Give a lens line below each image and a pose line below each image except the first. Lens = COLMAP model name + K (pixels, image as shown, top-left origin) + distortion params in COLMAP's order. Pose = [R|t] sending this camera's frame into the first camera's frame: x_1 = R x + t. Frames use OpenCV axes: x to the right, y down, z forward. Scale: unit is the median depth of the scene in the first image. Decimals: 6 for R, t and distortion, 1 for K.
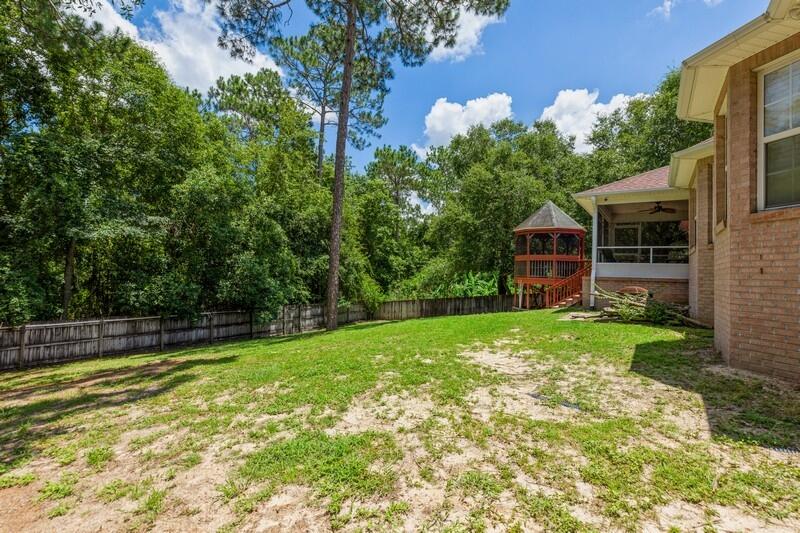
lens RADIAL K [[400.4, 0, 401.4], [0, 400.4, 279.0], [0, 0, 1]] dist [-0.014598, -0.000176]
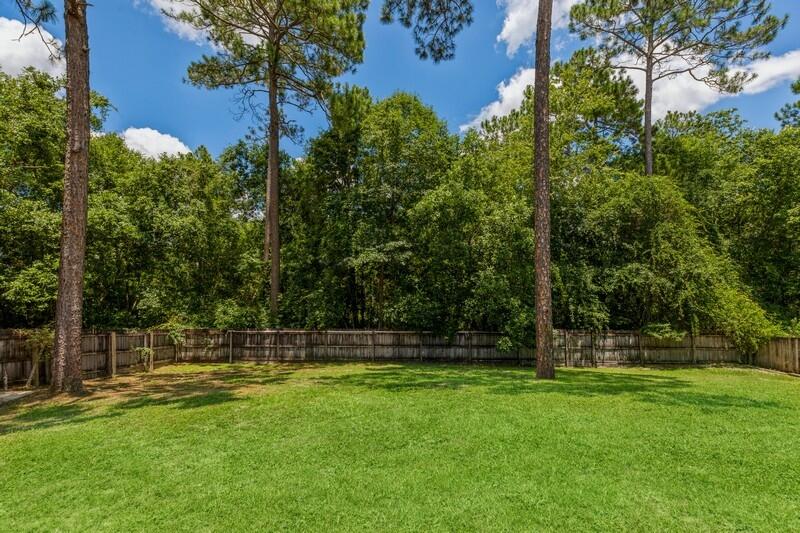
lens RADIAL K [[364.0, 0, 398.3], [0, 364.0, 277.3], [0, 0, 1]] dist [0.002248, 0.000409]
pose [[0.493434, -0.029784, -0.869273, 0.209418], [0.005669, 0.999502, -0.031028, -0.021284], [0.869765, 0.010383, 0.493357, 0.405503]]
